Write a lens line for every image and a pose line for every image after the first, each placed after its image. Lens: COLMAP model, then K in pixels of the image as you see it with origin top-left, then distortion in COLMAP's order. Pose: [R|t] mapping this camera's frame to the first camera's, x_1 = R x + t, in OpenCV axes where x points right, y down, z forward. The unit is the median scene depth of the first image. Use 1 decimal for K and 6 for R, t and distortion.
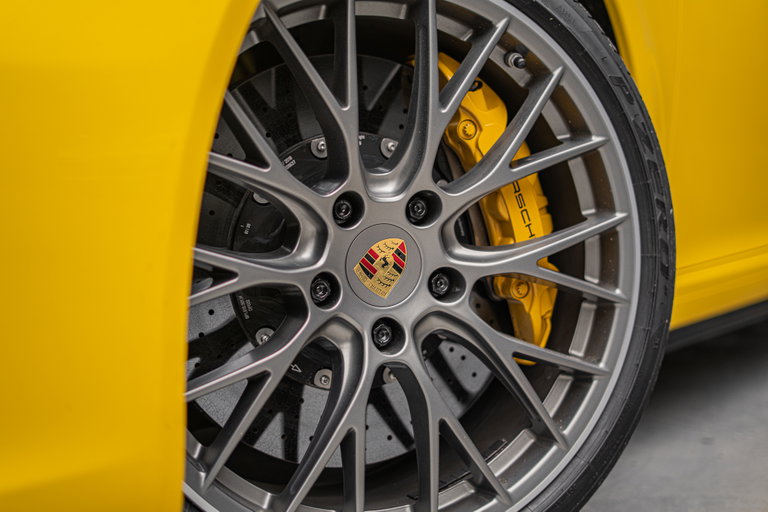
lens RADIAL K [[1101.2, 0, 379.8], [0, 1101.2, 258.0], [0, 0, 1]] dist [0.108468, 0.000000]
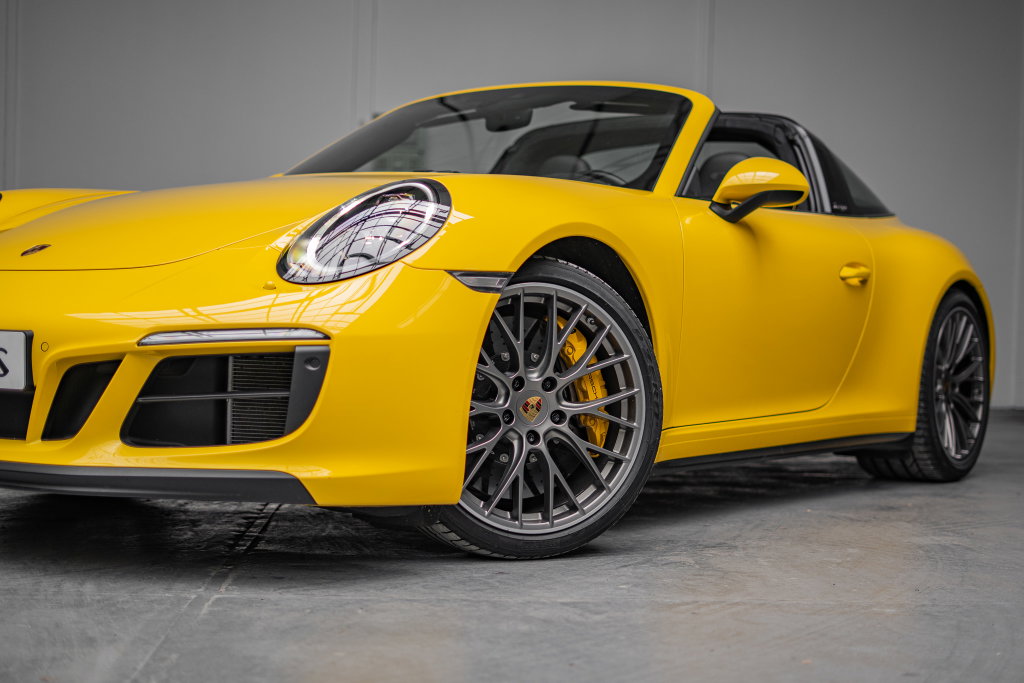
lens RADIAL K [[1468.2, 0, 514.1], [0, 1468.2, 337.7], [0, 0, 1]] dist [0.108468, 0.000000]
pose [[0.999262, 0.027113, 0.027197, -0.117861], [-0.024803, 0.996326, -0.081972, 0.109597], [-0.029320, 0.081237, 0.996263, -2.027982]]
